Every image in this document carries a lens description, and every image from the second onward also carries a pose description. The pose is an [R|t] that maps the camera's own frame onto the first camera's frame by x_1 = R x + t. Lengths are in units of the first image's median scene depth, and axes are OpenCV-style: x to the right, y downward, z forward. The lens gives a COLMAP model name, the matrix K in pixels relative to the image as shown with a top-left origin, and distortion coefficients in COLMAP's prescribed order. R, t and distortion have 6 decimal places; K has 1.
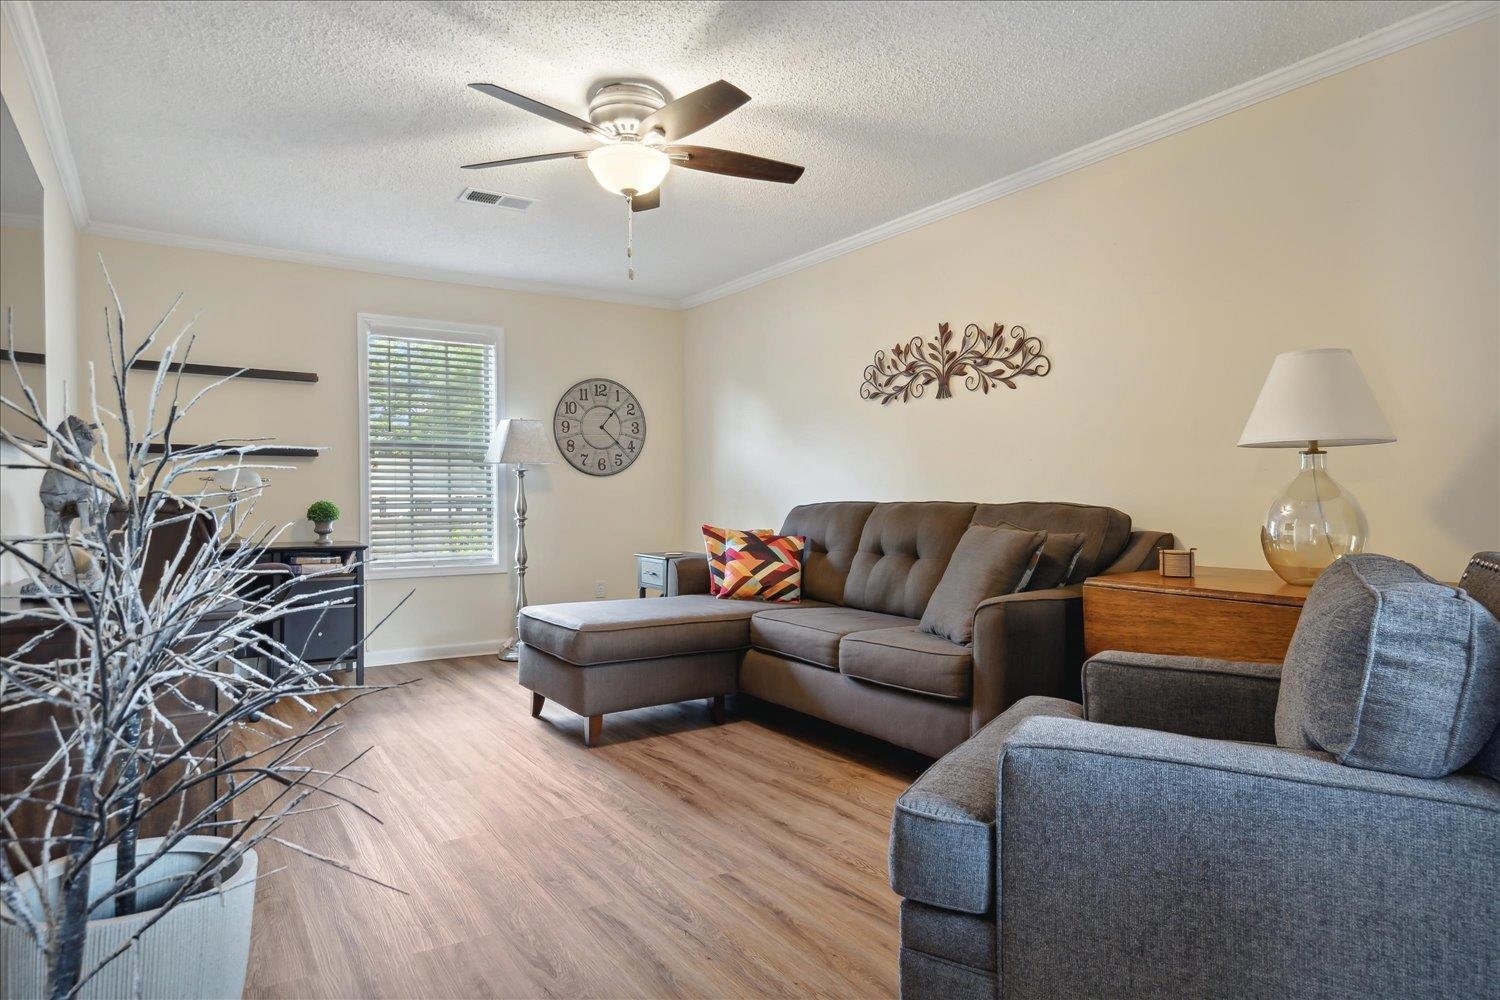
lens RADIAL K [[863.5, 0, 724.9], [0, 863.5, 505.9], [0, 0, 1]] dist [-0.001290, -0.000537]
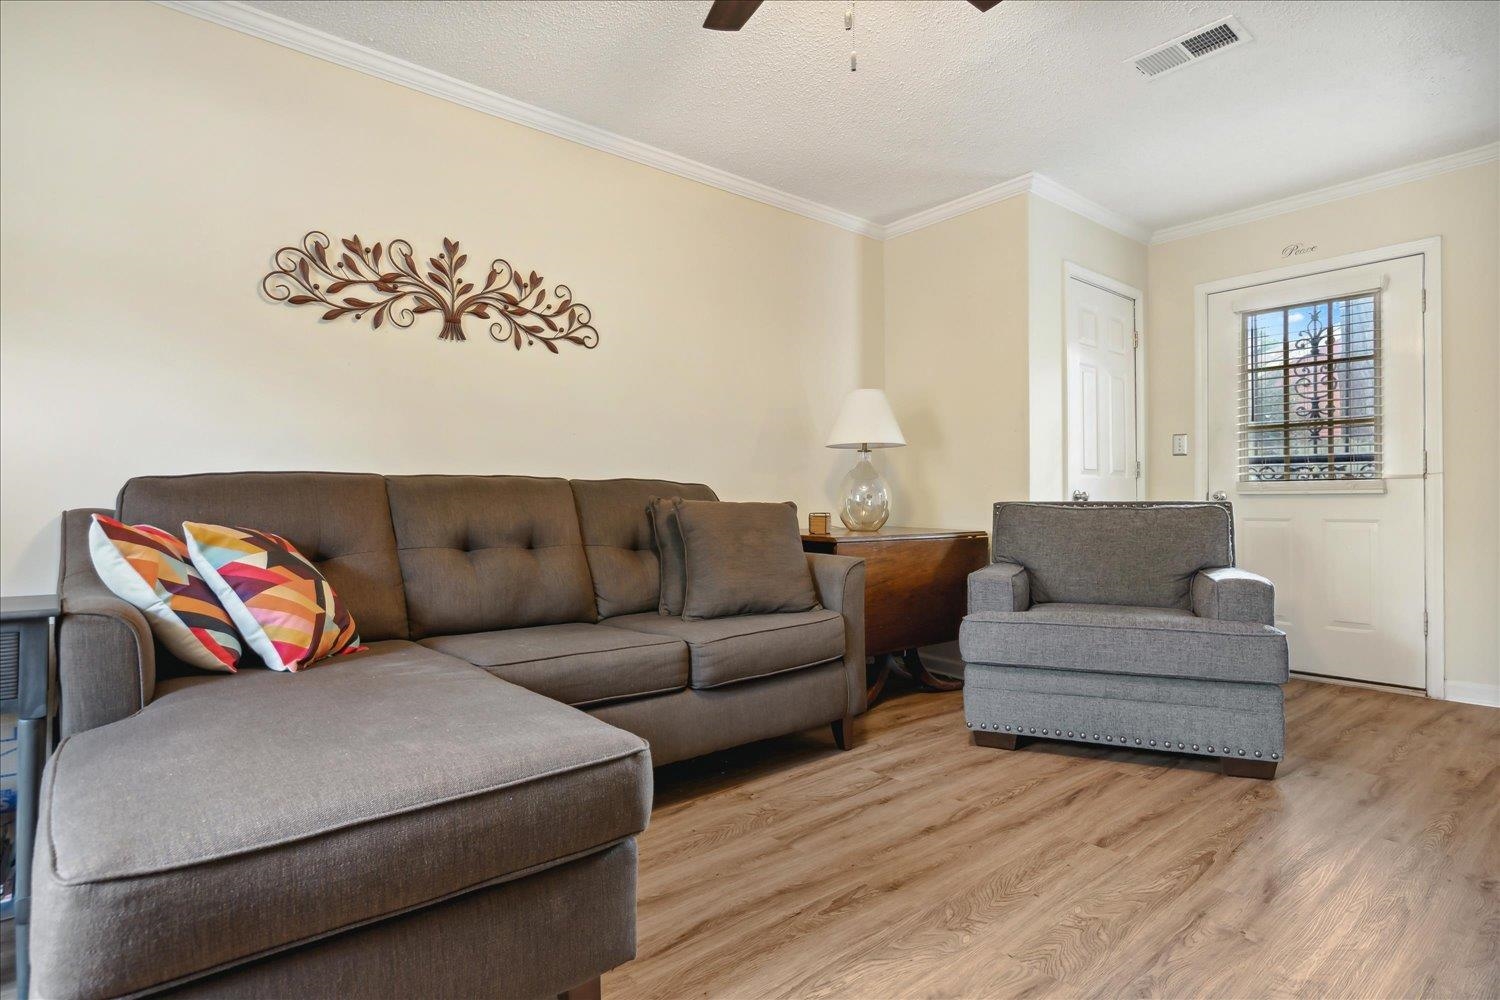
lens RADIAL K [[771.0, 0, 755.5], [0, 771.0, 506.0], [0, 0, 1]] dist [-0.004072, 0.000532]
pose [[-0.127830, 0.002574, 0.991793, -0.484090], [0.013801, 0.999904, -0.000816, 0.026802], [-0.991700, 0.013583, -0.127853, 0.893694]]
